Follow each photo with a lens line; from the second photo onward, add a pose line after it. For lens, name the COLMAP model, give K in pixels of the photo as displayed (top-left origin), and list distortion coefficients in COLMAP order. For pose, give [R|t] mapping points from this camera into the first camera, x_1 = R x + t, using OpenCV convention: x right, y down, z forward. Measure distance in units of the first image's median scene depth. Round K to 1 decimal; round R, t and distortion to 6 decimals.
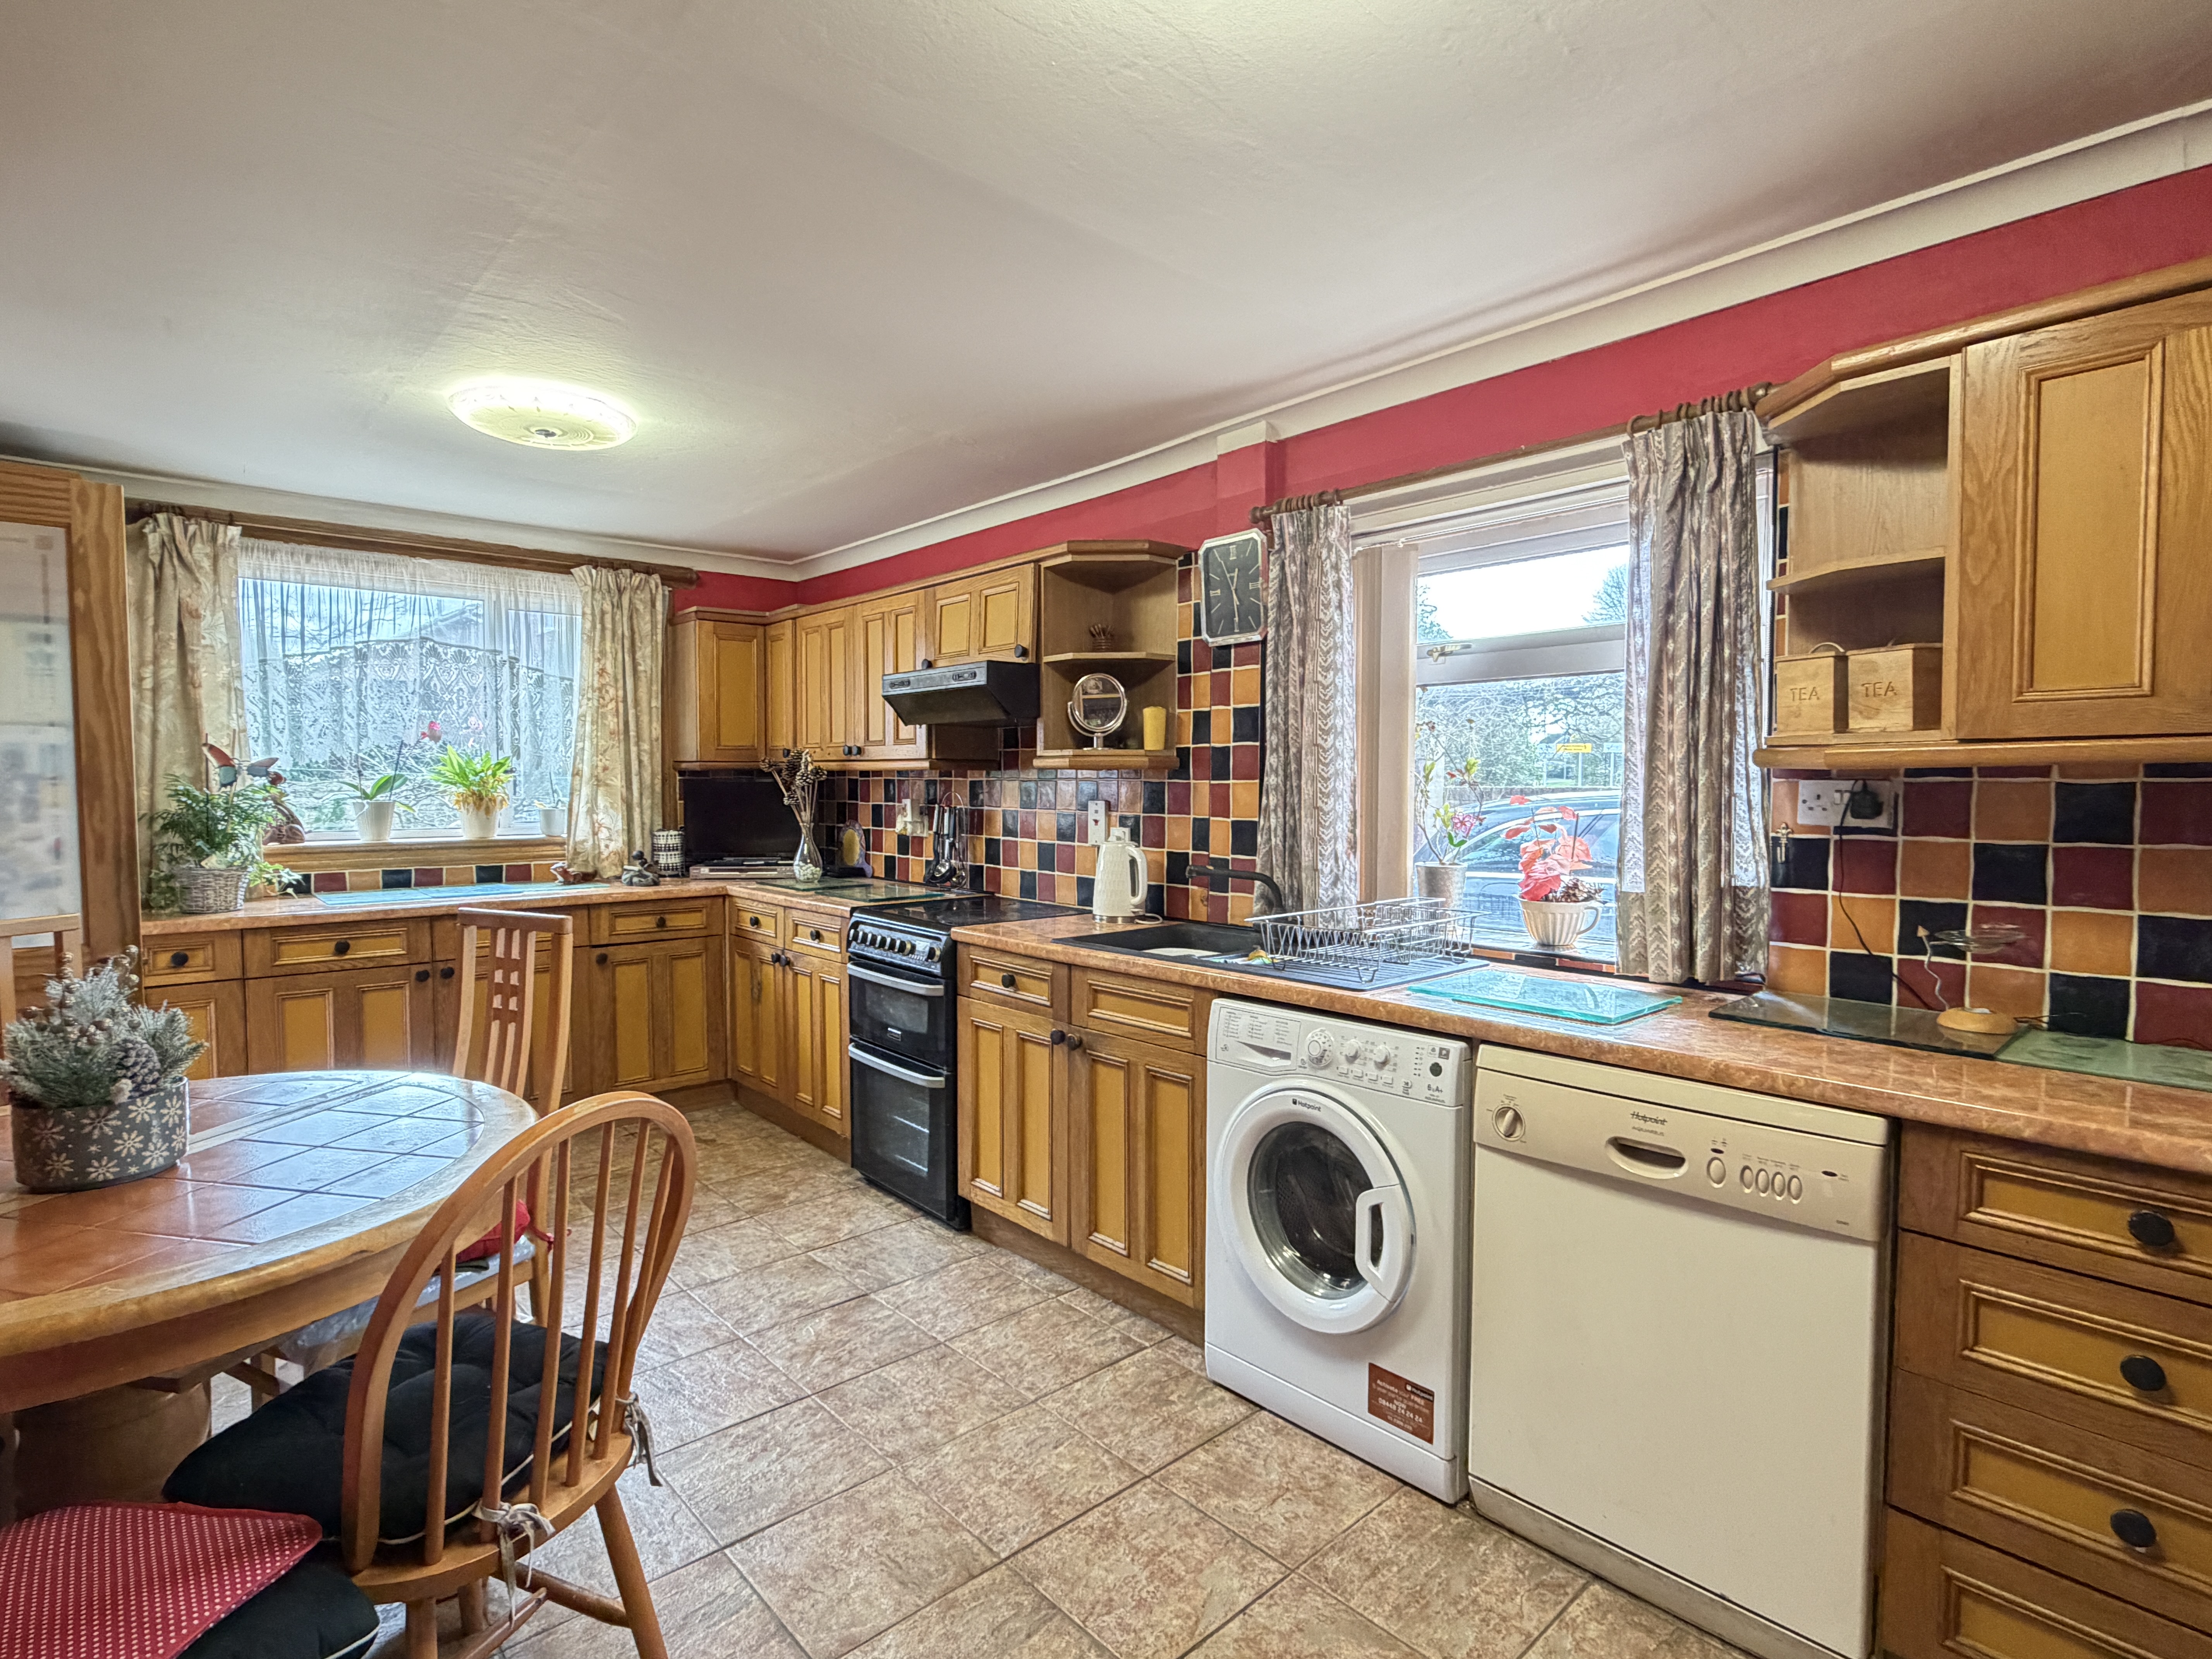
lens RADIAL K [[1073.4, 0, 1102.9], [0, 1073.4, 828.8], [0, 0, 1]] dist [0.000220, -0.000339]
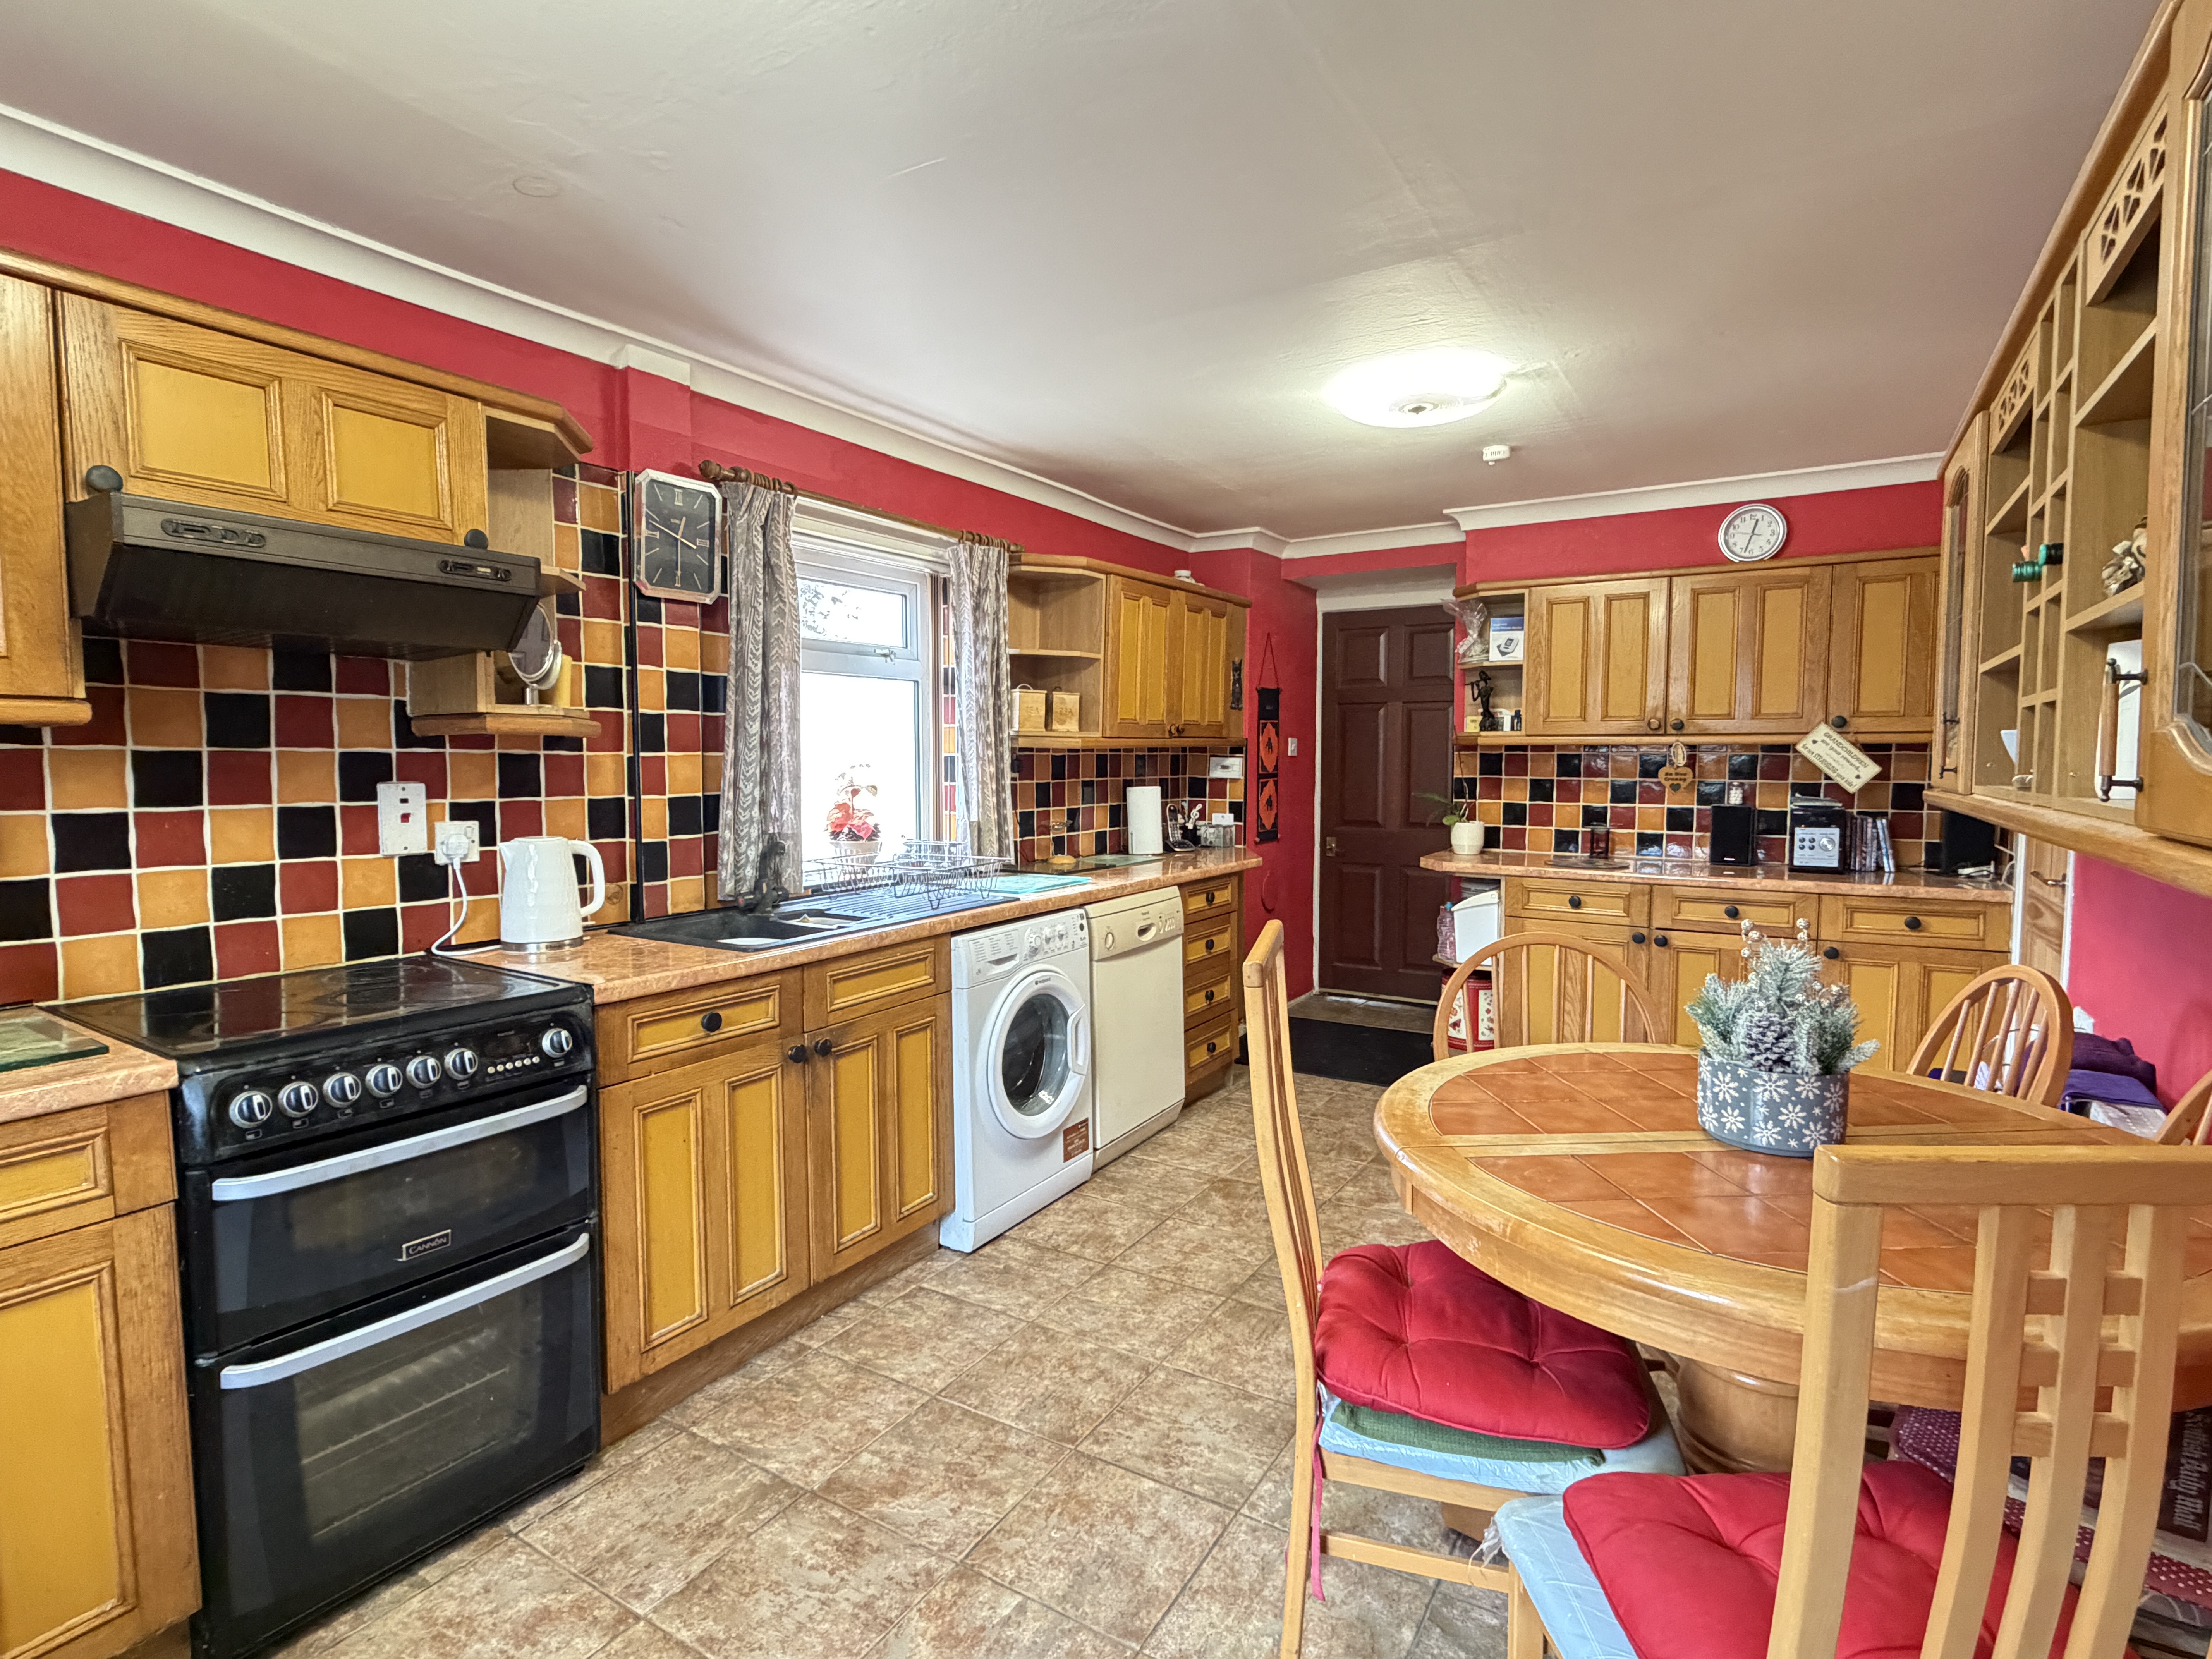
lens RADIAL K [[1068.6, 0, 1097.4], [0, 1068.6, 810.6], [0, 0, 1]] dist [0.003328, 0.000305]
pose [[-0.243501, -0.054723, 0.968356, -1.046298], [0.037518, 0.997128, 0.065783, -0.052398], [-0.969175, 0.052349, -0.240749, 1.105301]]
